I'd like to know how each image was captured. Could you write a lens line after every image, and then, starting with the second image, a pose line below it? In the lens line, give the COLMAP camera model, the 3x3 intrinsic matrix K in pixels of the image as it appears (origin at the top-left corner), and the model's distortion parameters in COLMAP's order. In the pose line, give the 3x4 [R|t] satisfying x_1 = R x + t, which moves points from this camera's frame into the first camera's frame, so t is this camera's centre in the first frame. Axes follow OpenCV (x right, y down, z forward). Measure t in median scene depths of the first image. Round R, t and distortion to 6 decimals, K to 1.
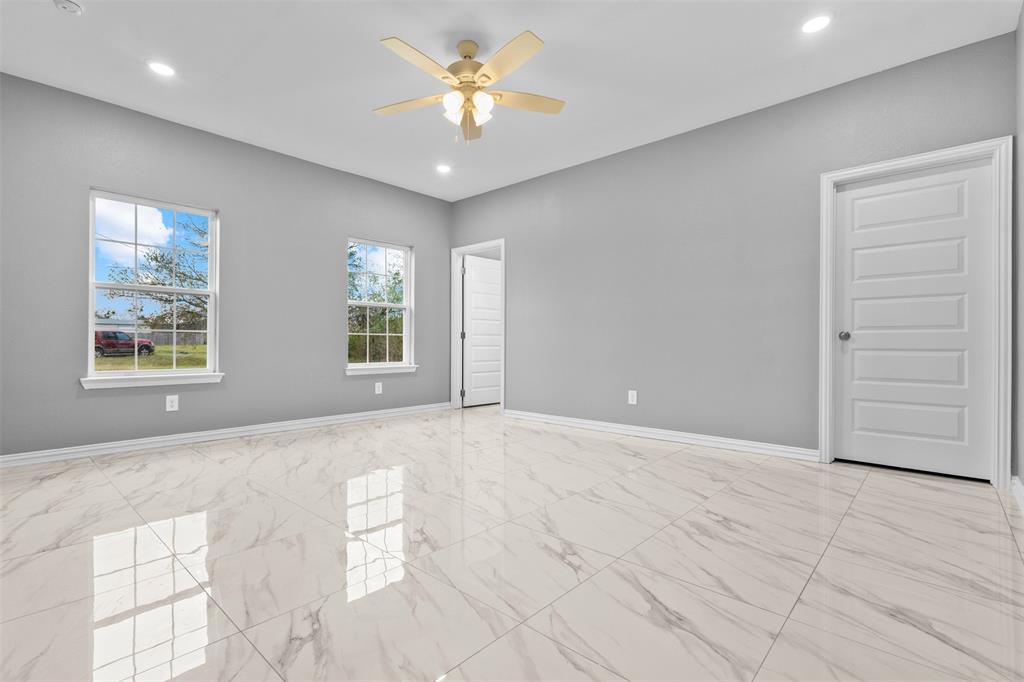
lens RADIAL K [[472.4, 0, 510.0], [0, 472.4, 344.3], [0, 0, 1]] dist [0.001765, -0.000259]
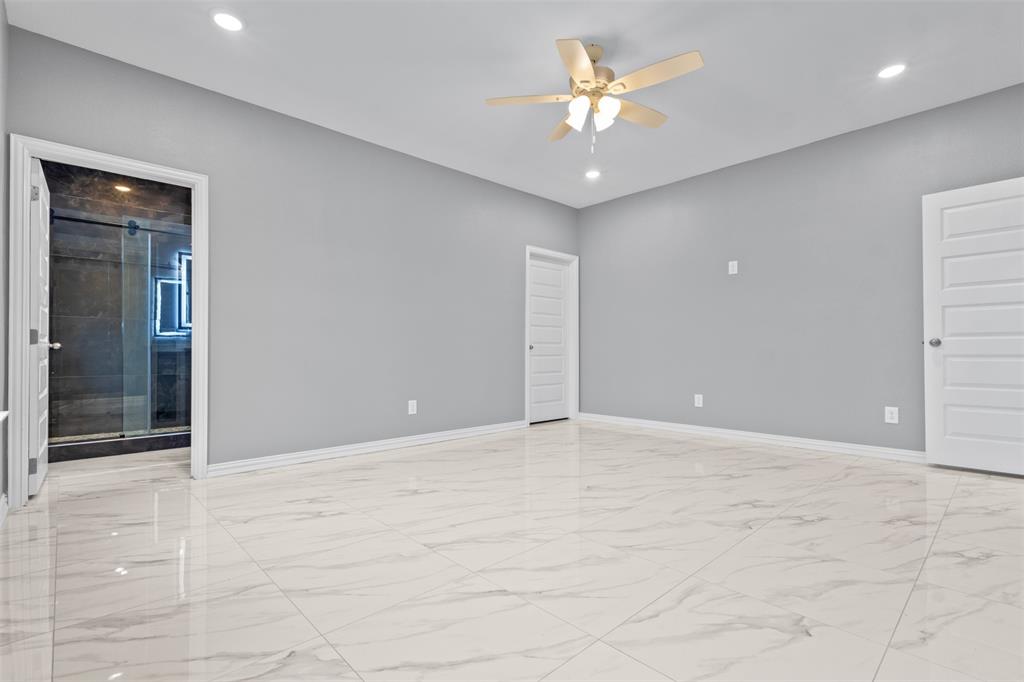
lens RADIAL K [[472.4, 0, 510.0], [0, 472.4, 344.3], [0, 0, 1]] dist [0.001765, -0.000259]
pose [[0.079989, 0.017019, 0.996650, -1.045249], [0.006964, 0.999820, -0.017632, -0.000144], [-0.996771, 0.008351, 0.079856, 1.058527]]
